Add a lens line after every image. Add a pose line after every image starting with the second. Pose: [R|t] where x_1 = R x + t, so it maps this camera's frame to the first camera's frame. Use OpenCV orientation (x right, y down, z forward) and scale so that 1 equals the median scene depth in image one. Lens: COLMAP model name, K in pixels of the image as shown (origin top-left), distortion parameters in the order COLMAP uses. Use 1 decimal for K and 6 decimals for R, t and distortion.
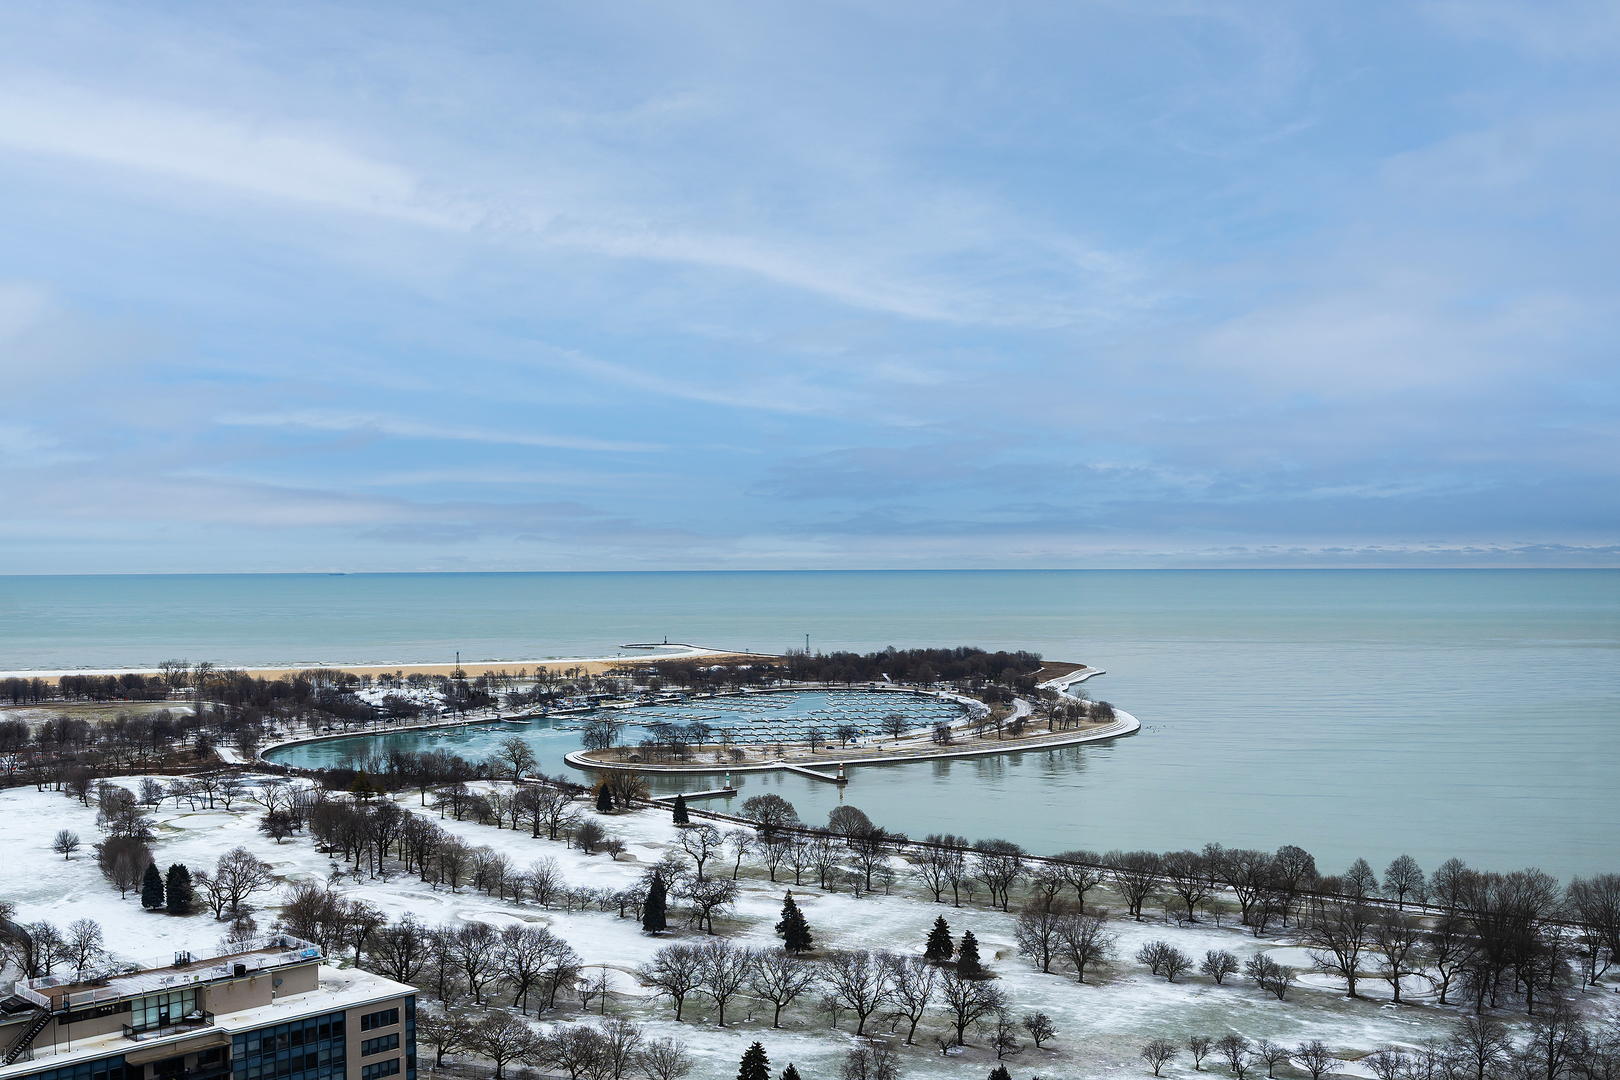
lens RADIAL K [[1409.7, 0, 793.7], [0, 1409.7, 544.9], [0, 0, 1]] dist [0.005437, 0.009494]
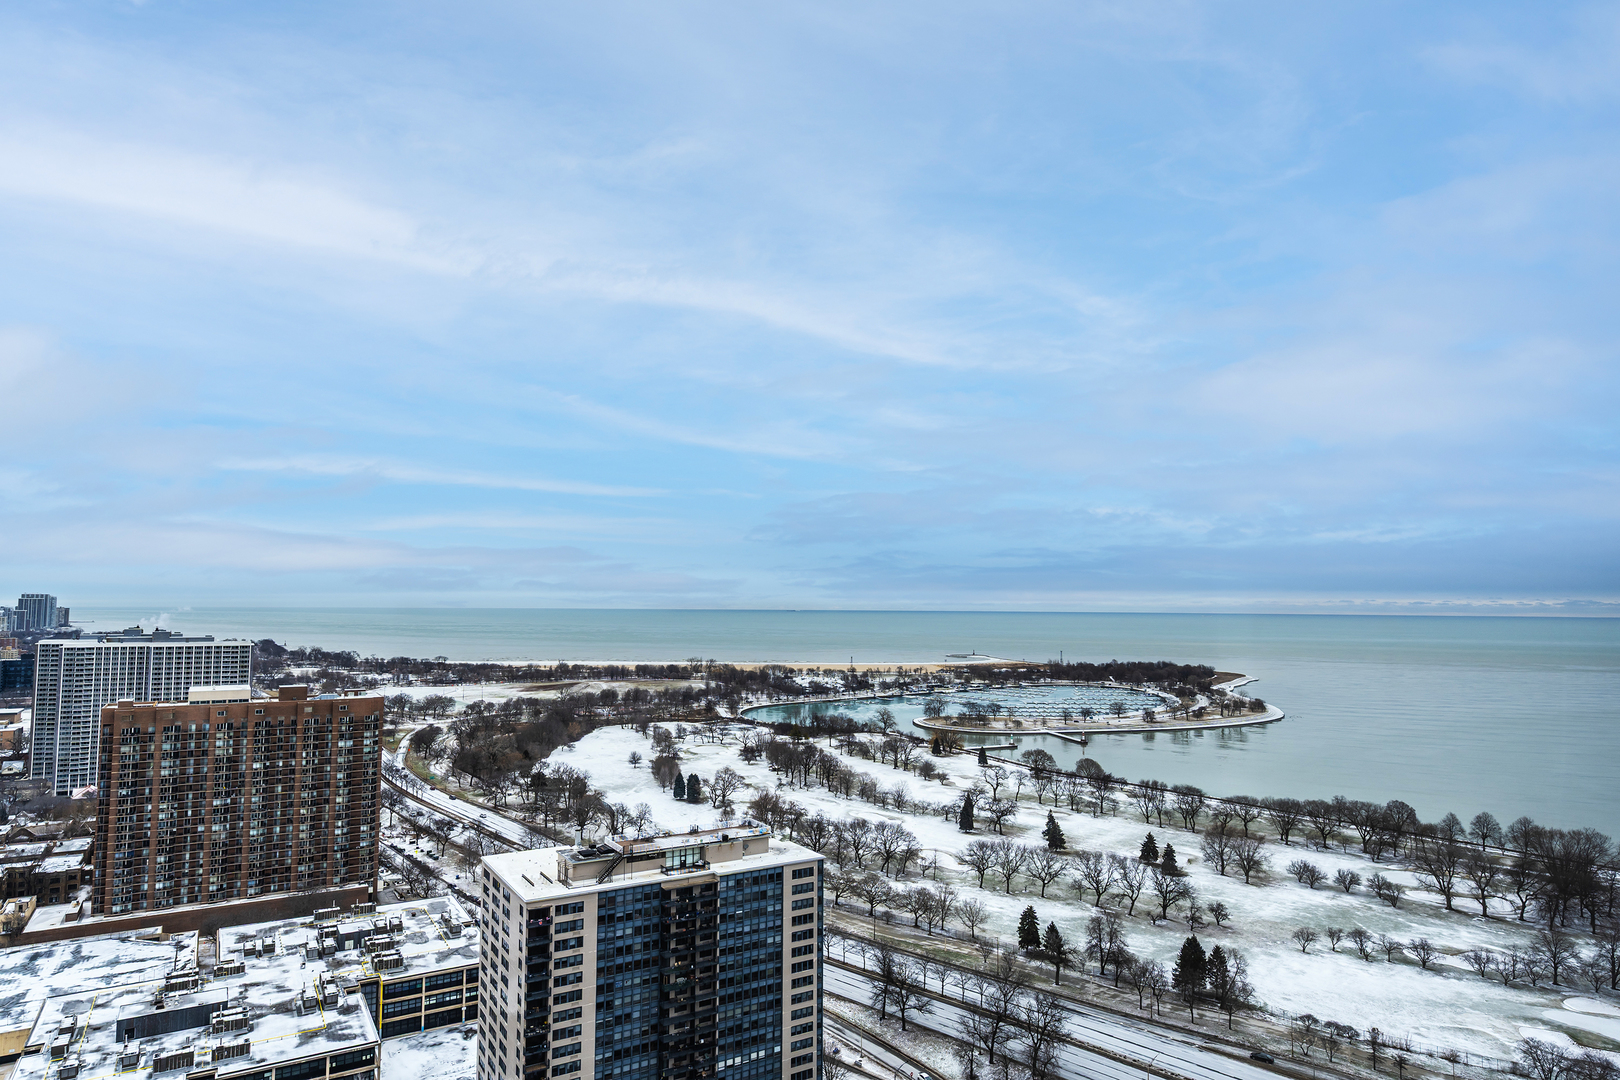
lens RADIAL K [[972.5, 0, 817.7], [0, 972.5, 548.7], [0, 0, 1]] dist [0.010903, -0.007585]
pose [[0.971094, -0.002549, -0.238685, 0.004495], [-0.006841, 0.999235, -0.038506, -0.008768], [0.238601, 0.039026, 0.970333, -0.151902]]
